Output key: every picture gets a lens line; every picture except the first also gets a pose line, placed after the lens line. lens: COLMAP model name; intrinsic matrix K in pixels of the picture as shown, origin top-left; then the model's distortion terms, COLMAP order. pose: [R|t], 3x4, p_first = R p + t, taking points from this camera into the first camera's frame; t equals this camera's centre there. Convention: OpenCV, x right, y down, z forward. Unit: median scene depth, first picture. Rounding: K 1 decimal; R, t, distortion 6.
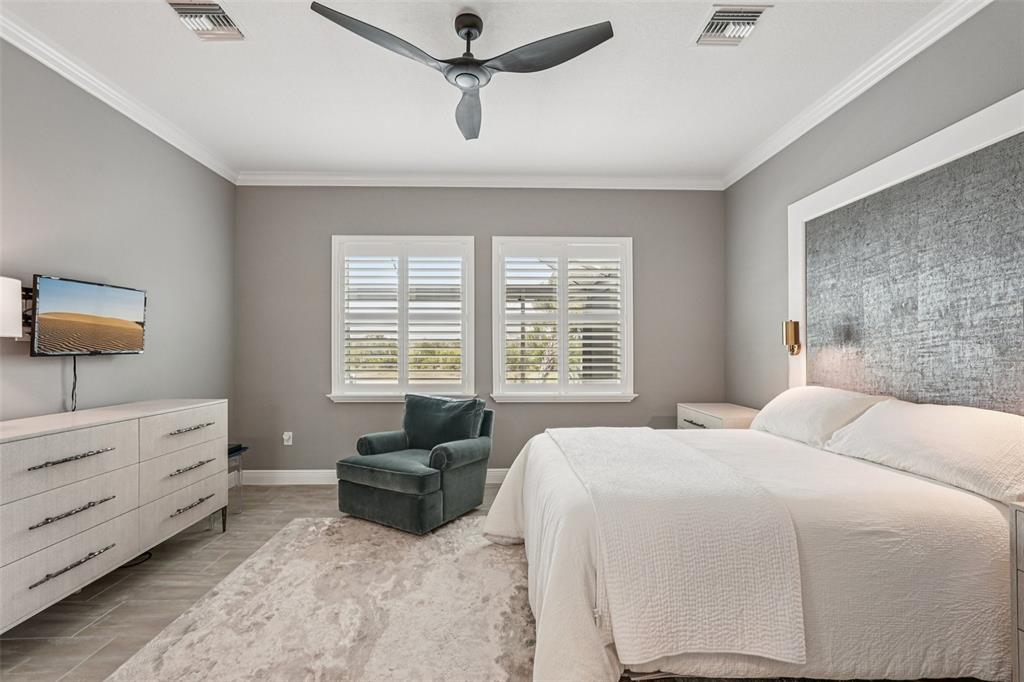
lens RADIAL K [[453.7, 0, 512.5], [0, 453.7, 347.5], [0, 0, 1]] dist [-0.004475, 0.000564]
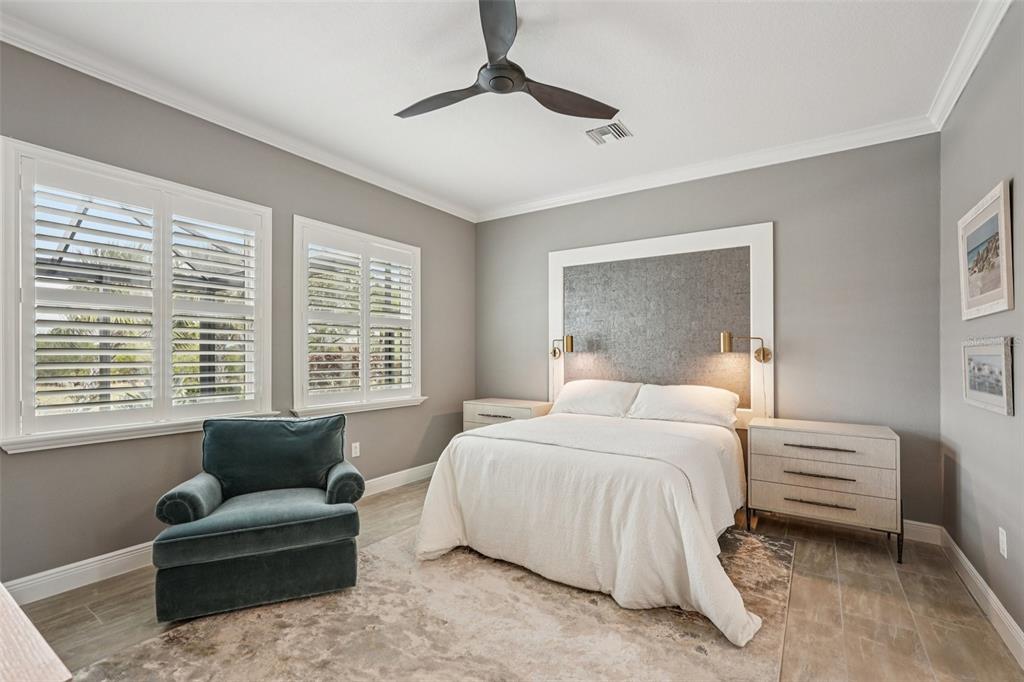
lens RADIAL K [[450.3, 0, 513.4], [0, 450.3, 350.6], [0, 0, 1]] dist [-0.000903, 0.000811]
pose [[0.592008, 0.007678, 0.805896, -0.655426], [-0.009245, 0.999954, -0.002735, -0.004104], [-0.805879, -0.005831, 0.592051, 0.294872]]
